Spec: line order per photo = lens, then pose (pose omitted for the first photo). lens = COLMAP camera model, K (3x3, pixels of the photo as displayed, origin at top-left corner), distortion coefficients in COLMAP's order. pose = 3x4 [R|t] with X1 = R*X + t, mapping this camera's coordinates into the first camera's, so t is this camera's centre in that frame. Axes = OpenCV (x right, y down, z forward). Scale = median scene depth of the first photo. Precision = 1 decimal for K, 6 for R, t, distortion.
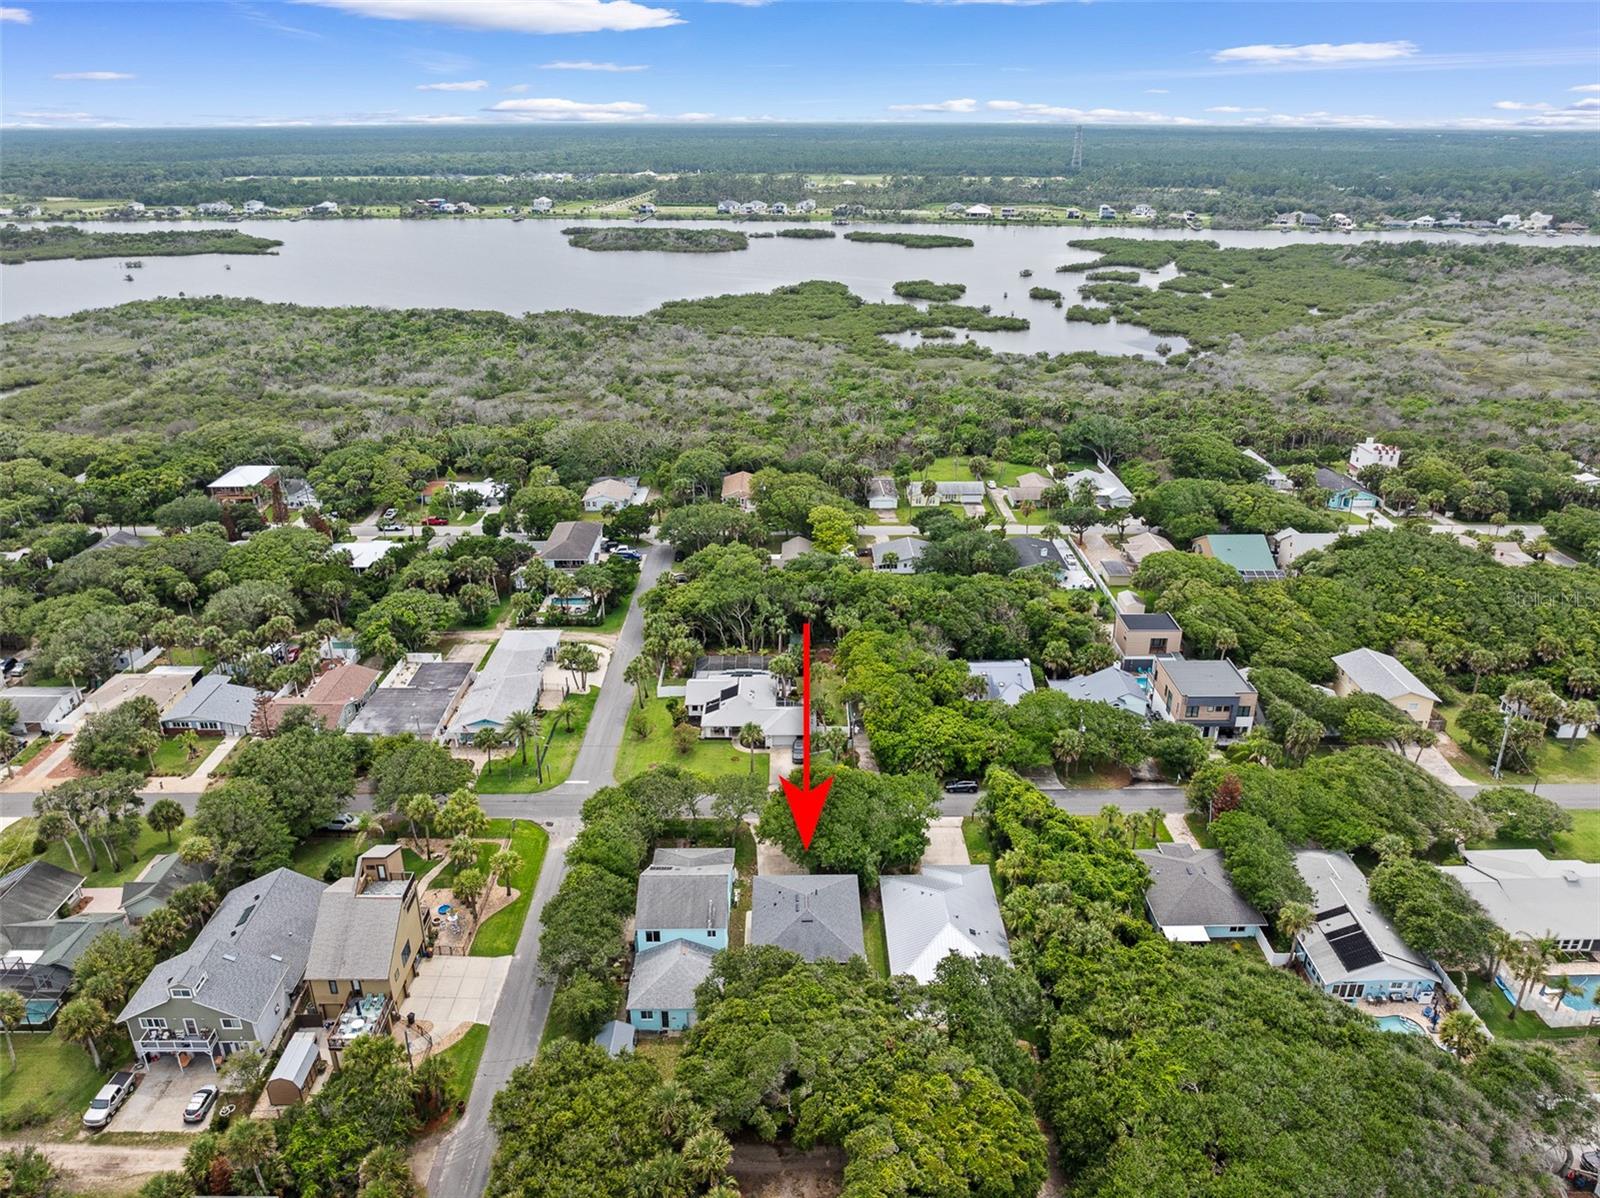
lens RADIAL K [[1158.1, 0, 819.9], [0, 1158.1, 586.4], [0, 0, 1]] dist [-0.038194, 0.002253]
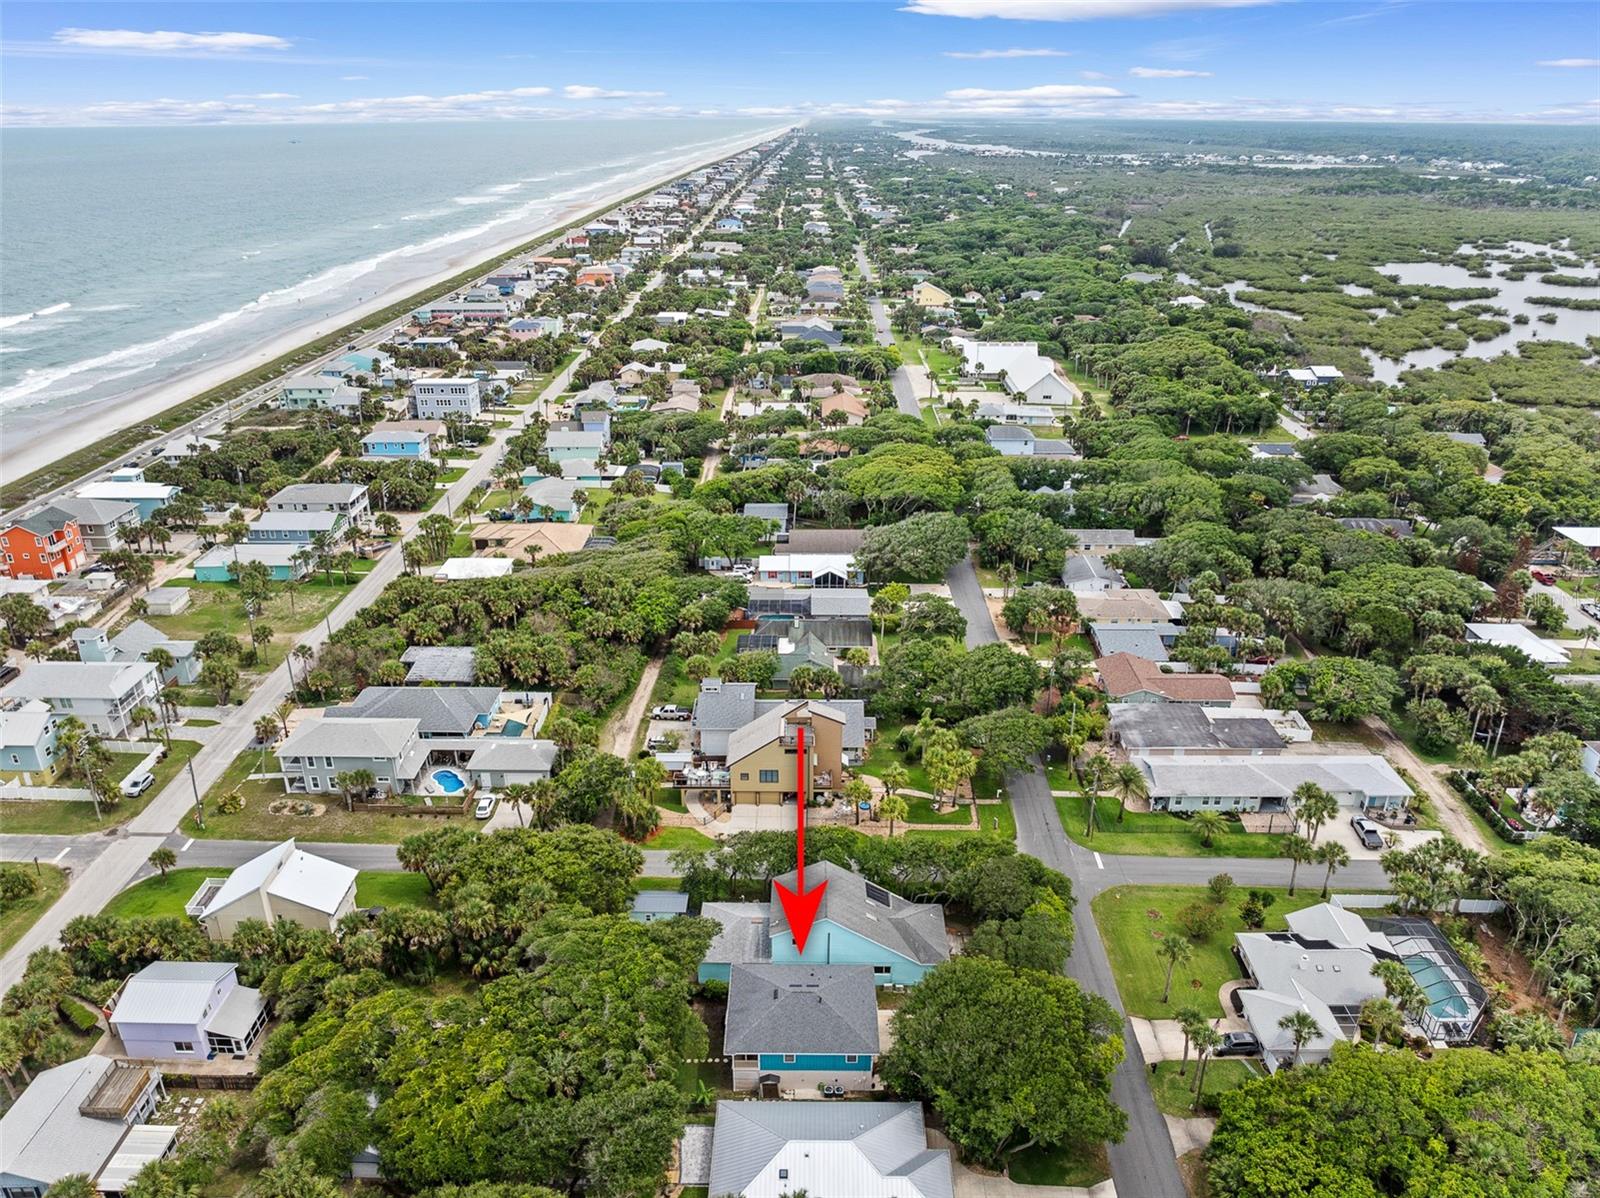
lens RADIAL K [[1167.4, 0, 805.3], [0, 1167.4, 557.6], [0, 0, 1]] dist [-0.018027, -0.003748]
pose [[-0.026231, 0.365069, -0.930611, 0.315516], [-0.387832, 0.854298, 0.346064, -0.146468], [0.921357, 0.369999, 0.119176, 0.343430]]
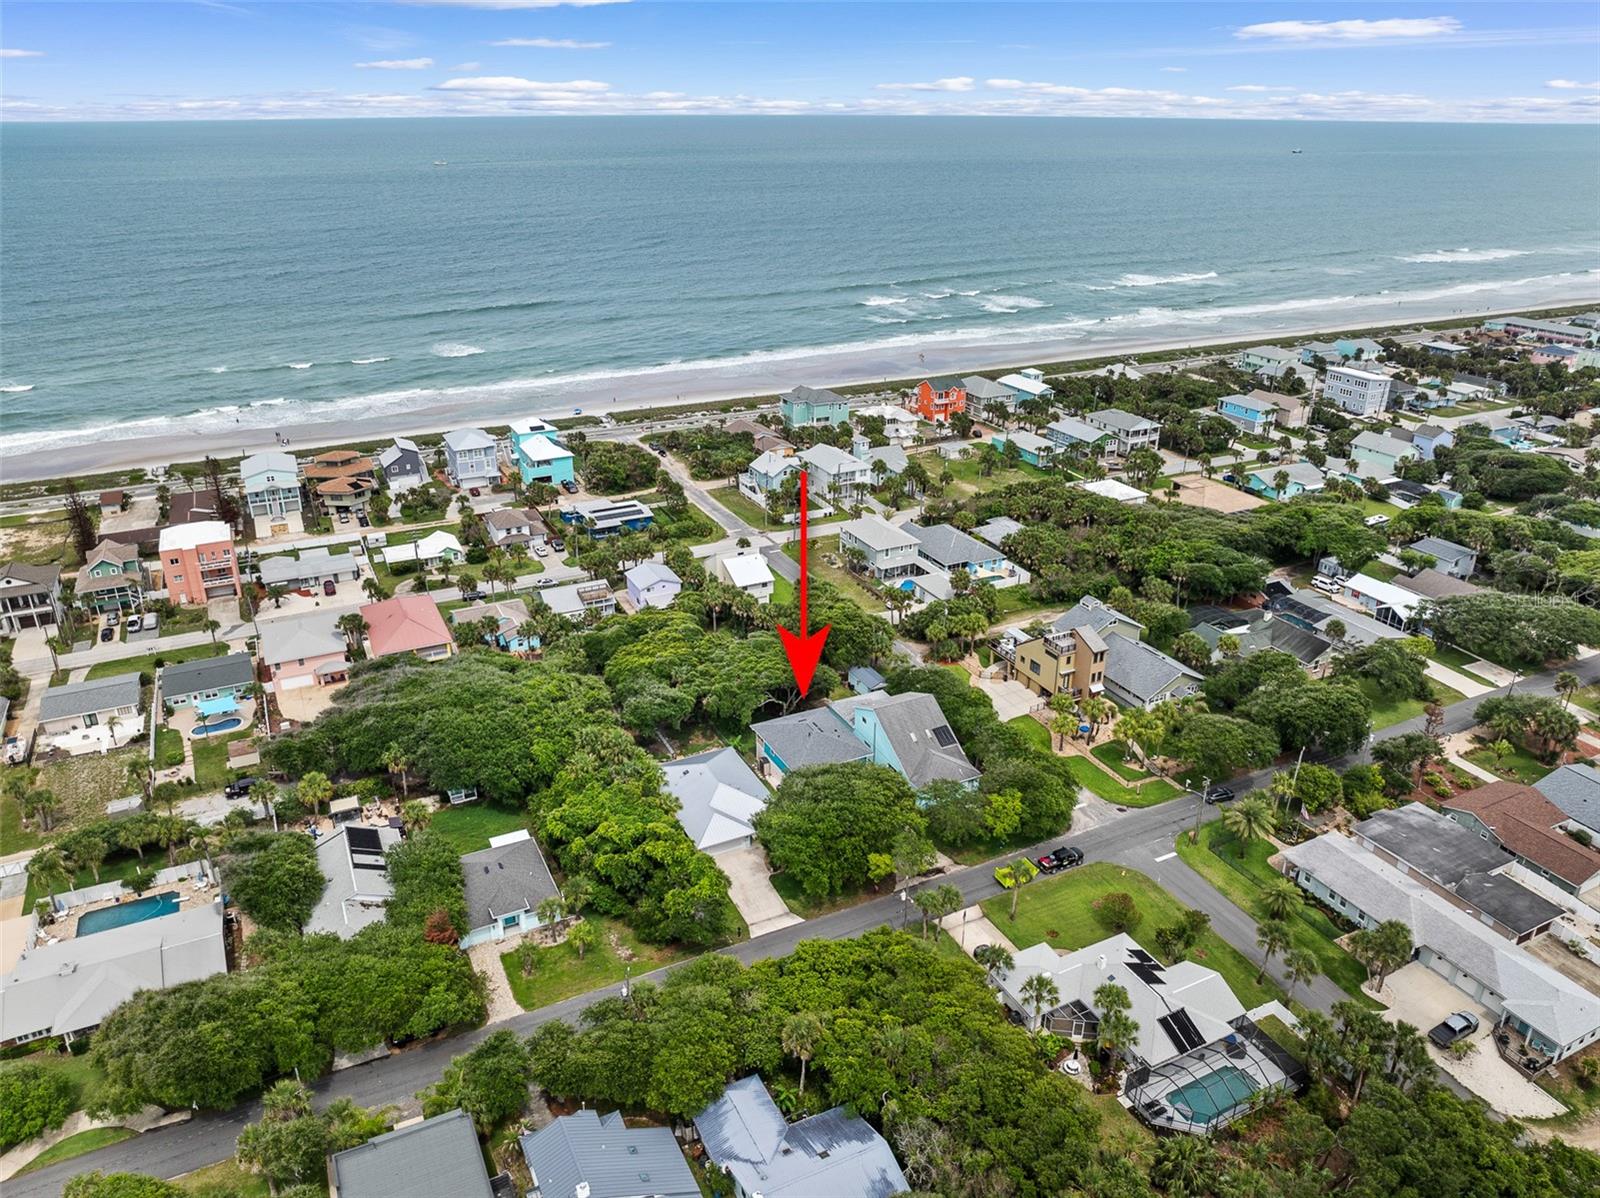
lens RADIAL K [[1125.5, 0, 793.3], [0, 1125.5, 600.5], [0, 0, 1]] dist [-0.004734, -0.031529]
pose [[-0.906688, 0.167198, -0.387250, 0.206514], [-0.165734, 0.703029, 0.691579, -0.304639], [0.387879, 0.691227, -0.609718, 0.738167]]
